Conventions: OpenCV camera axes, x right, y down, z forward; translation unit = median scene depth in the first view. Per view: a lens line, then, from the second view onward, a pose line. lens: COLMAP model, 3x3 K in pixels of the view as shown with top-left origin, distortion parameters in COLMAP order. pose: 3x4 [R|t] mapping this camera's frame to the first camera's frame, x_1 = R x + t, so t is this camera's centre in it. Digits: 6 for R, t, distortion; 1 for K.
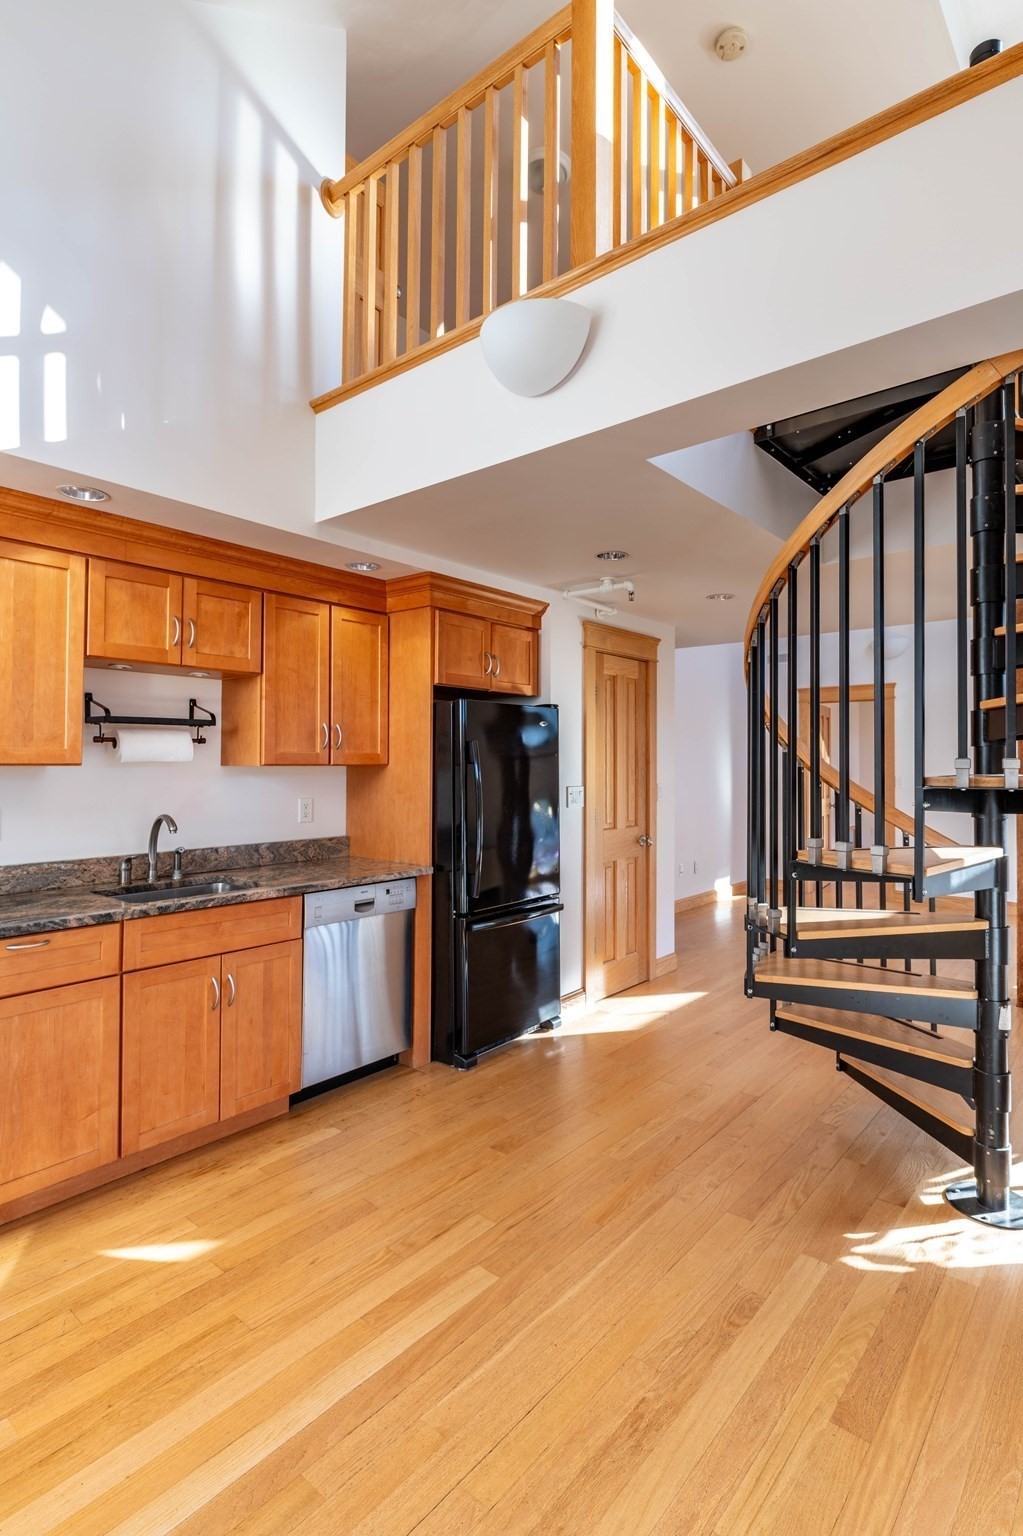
lens RADIAL K [[764.4, 0, 511.9], [0, 764.4, 754.3], [0, 0, 1]] dist [-0.001602, -0.002566]
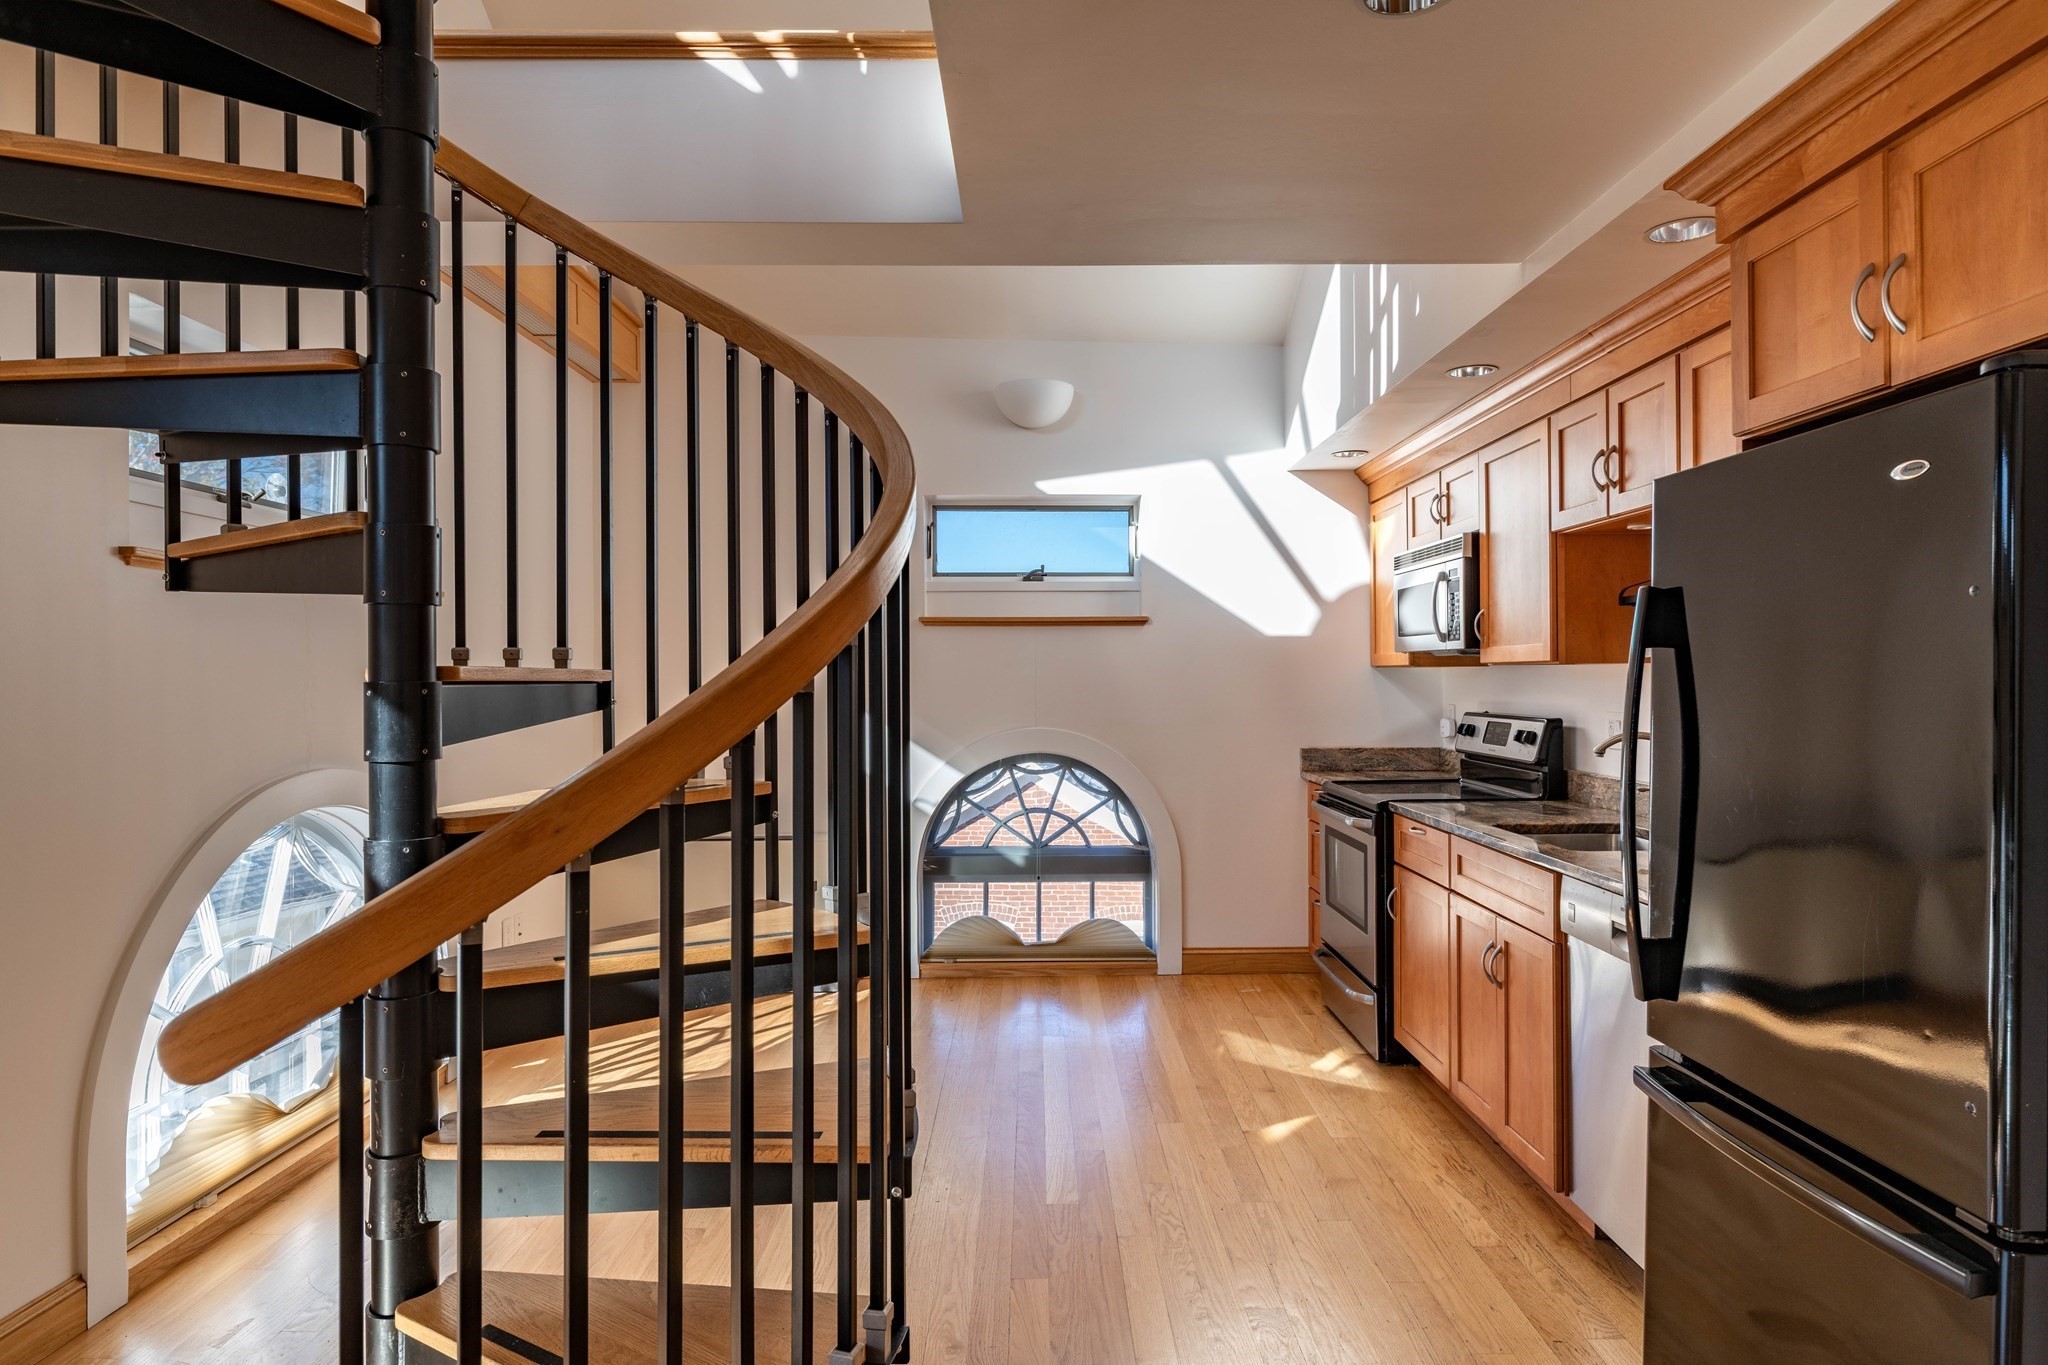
lens RADIAL K [[1233.8, 0, 1018.4], [0, 1233.8, 684.6], [0, 0, 1]] dist [-0.023831, -0.003228]
pose [[-0.770549, 0.006815, -0.637344, 0.793846], [0.013314, 0.999897, -0.005404, 0.040420], [0.637242, -0.012649, -0.770560, 1.744042]]
